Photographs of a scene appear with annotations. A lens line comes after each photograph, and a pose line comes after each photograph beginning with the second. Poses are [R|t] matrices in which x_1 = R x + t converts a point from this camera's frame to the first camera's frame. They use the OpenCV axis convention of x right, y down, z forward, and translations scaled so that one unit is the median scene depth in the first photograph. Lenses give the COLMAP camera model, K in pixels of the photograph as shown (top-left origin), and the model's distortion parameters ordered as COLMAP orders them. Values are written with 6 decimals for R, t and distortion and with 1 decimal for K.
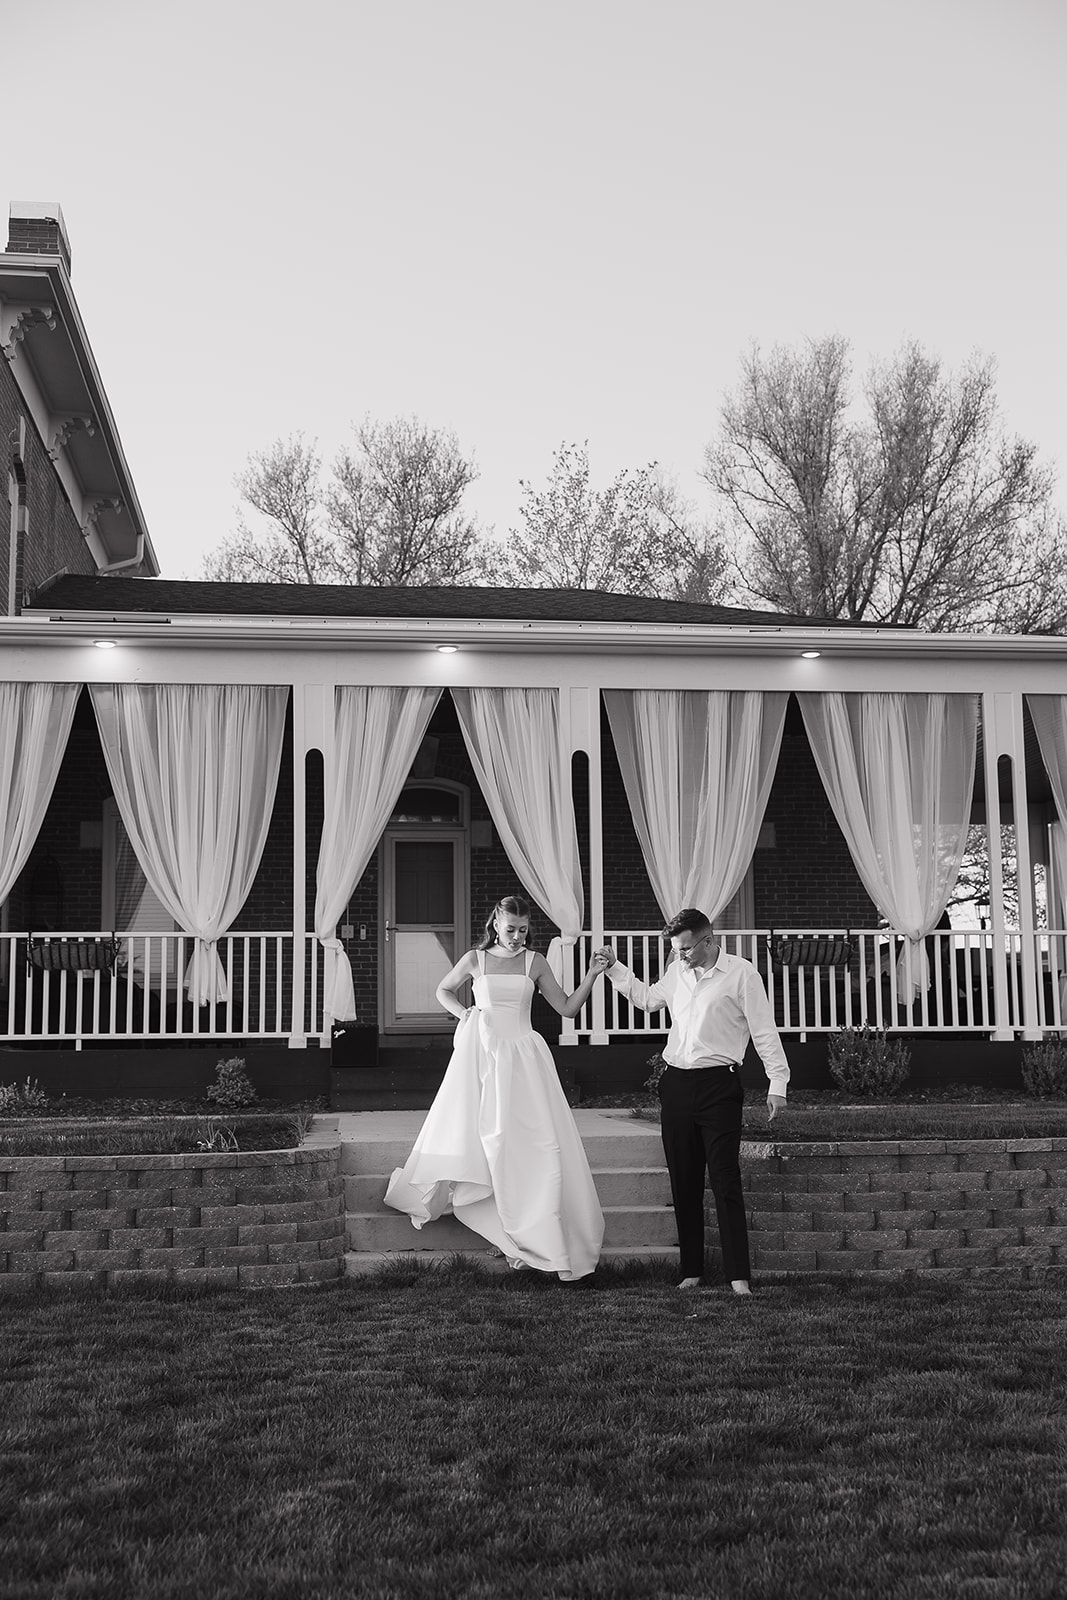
lens RADIAL K [[1897.2, 0, 524.4], [0, 1897.2, 803.5], [0, 0, 1]] dist [-0.035152, 0.000000]
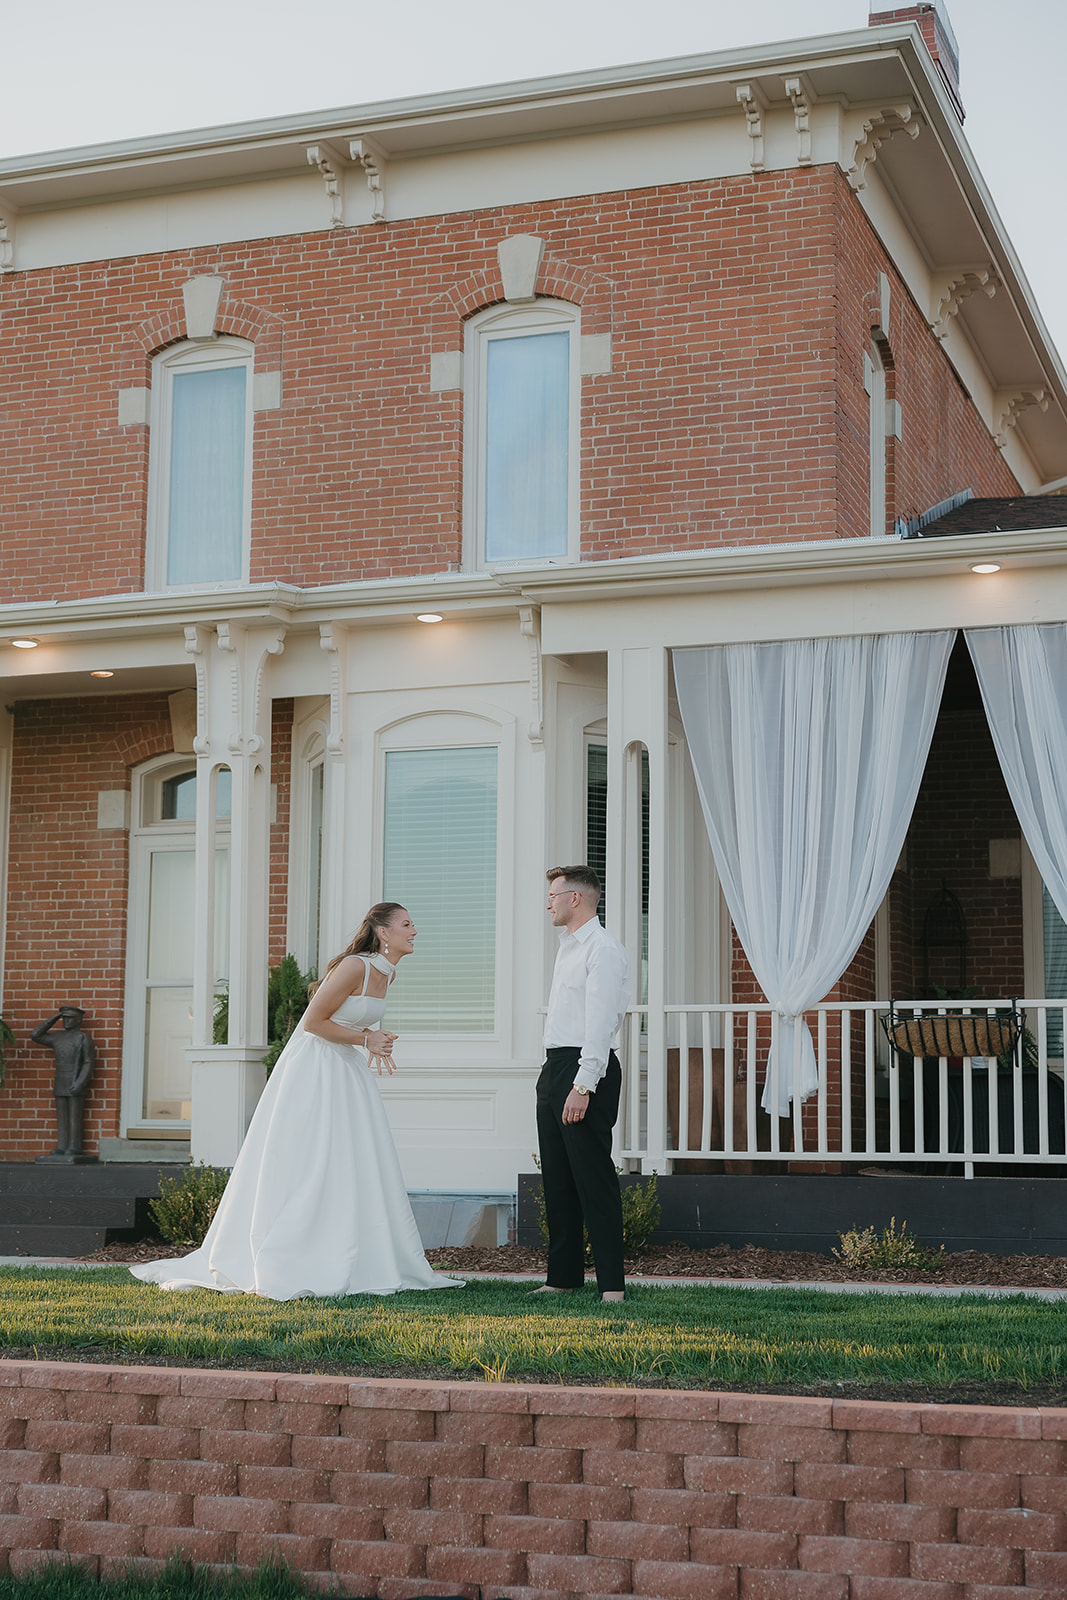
lens RADIAL K [[2296.6, 0, 528.2], [0, 2296.6, 828.8], [0, 0, 1]] dist [0.016851, 0.000000]
pose [[0.890106, -0.042262, -0.453790, -0.001822], [0.040754, 0.999083, -0.013109, 0.011826], [0.453928, -0.006825, 0.891012, 0.206548]]
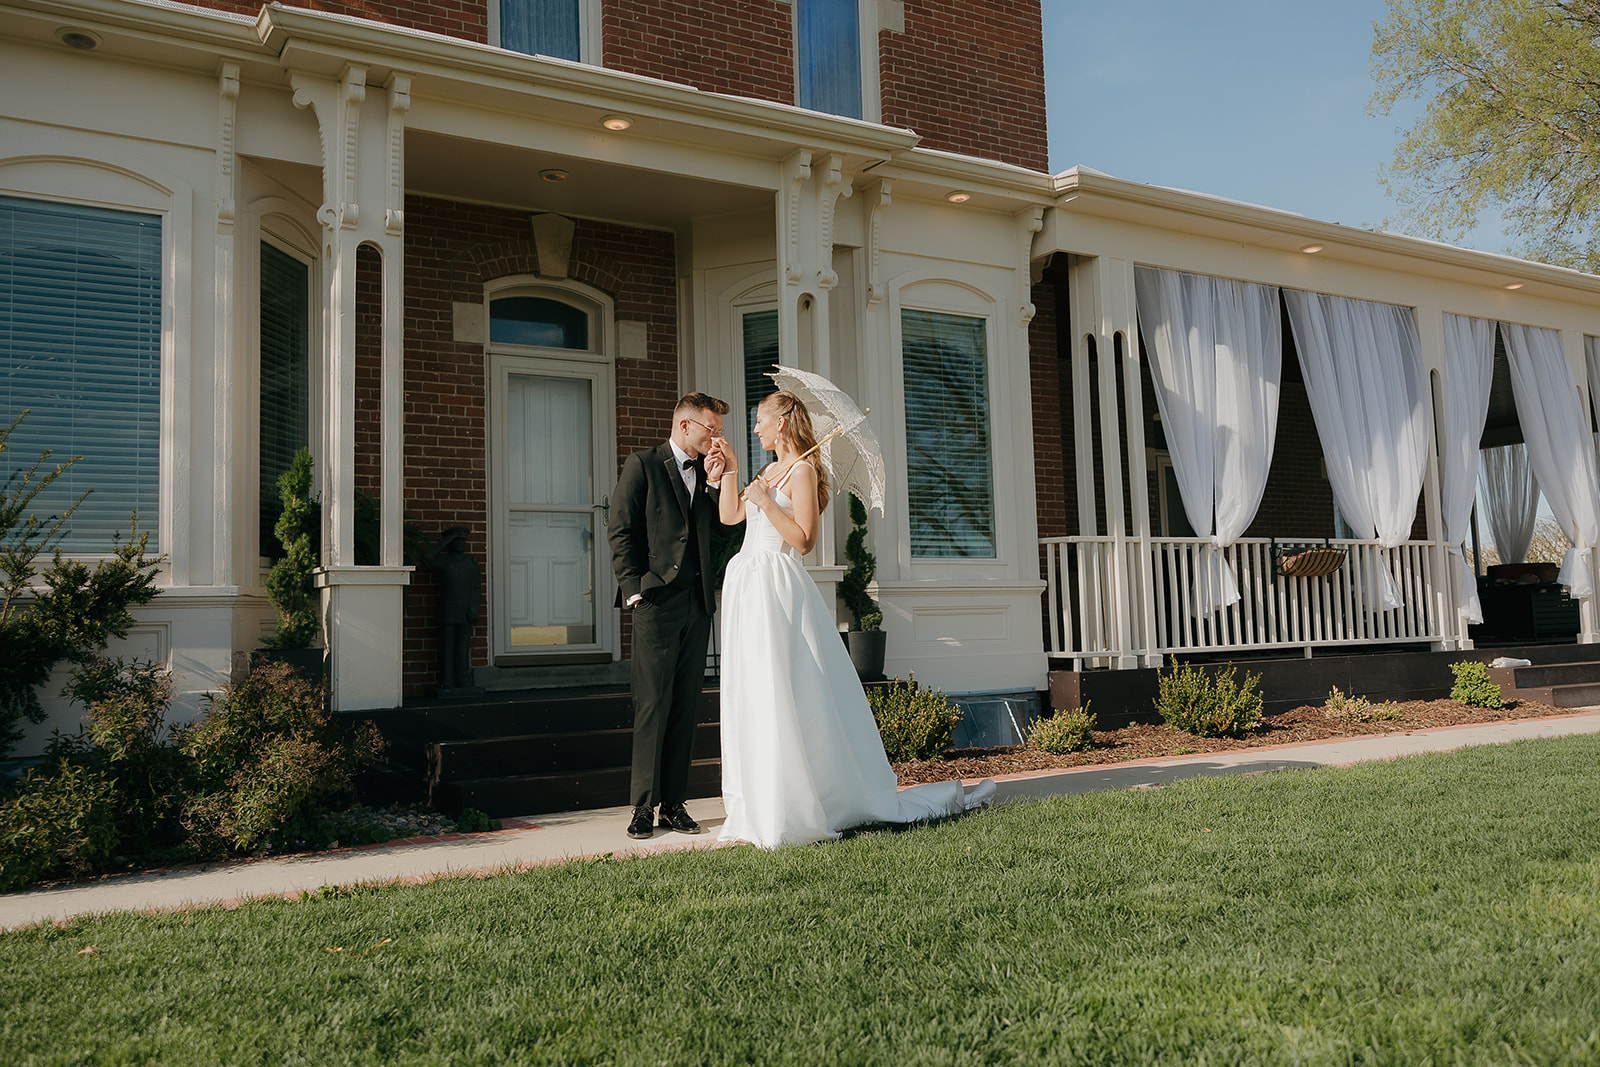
lens RADIAL K [[1282.6, 0, 785.0], [0, 1282.6, 528.8], [0, 0, 1]] dist [0.003258, -0.000508]
pose [[0.918921, 0.013059, 0.394226, -0.735636], [-0.030394, 0.998824, 0.037761, 0.045364], [-0.393270, -0.046681, 0.918237, 0.484887]]
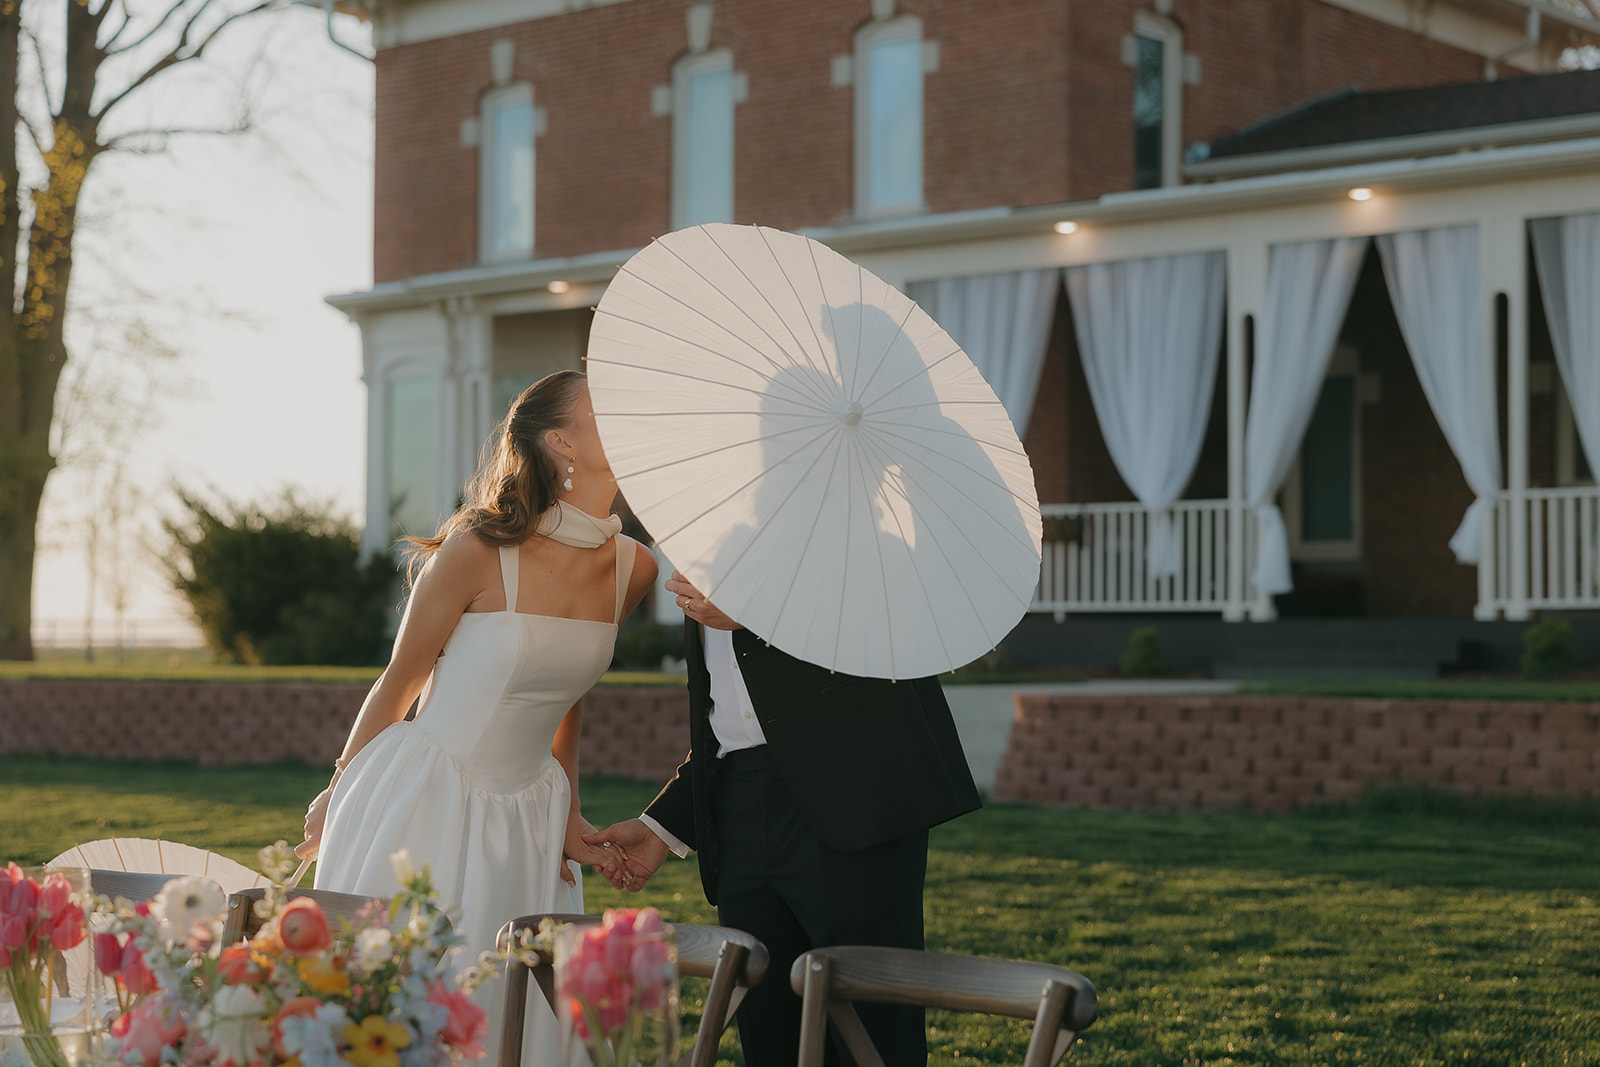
lens RADIAL K [[2932.6, 0, 805.9], [0, 2932.6, 520.1], [0, 0, 1]] dist [0.017944, 0.000000]
pose [[0.673885, -0.018757, -0.738598, 0.854796], [0.083560, 0.995199, 0.050965, -0.019031], [0.734096, -0.096062, 0.672217, -0.189704]]
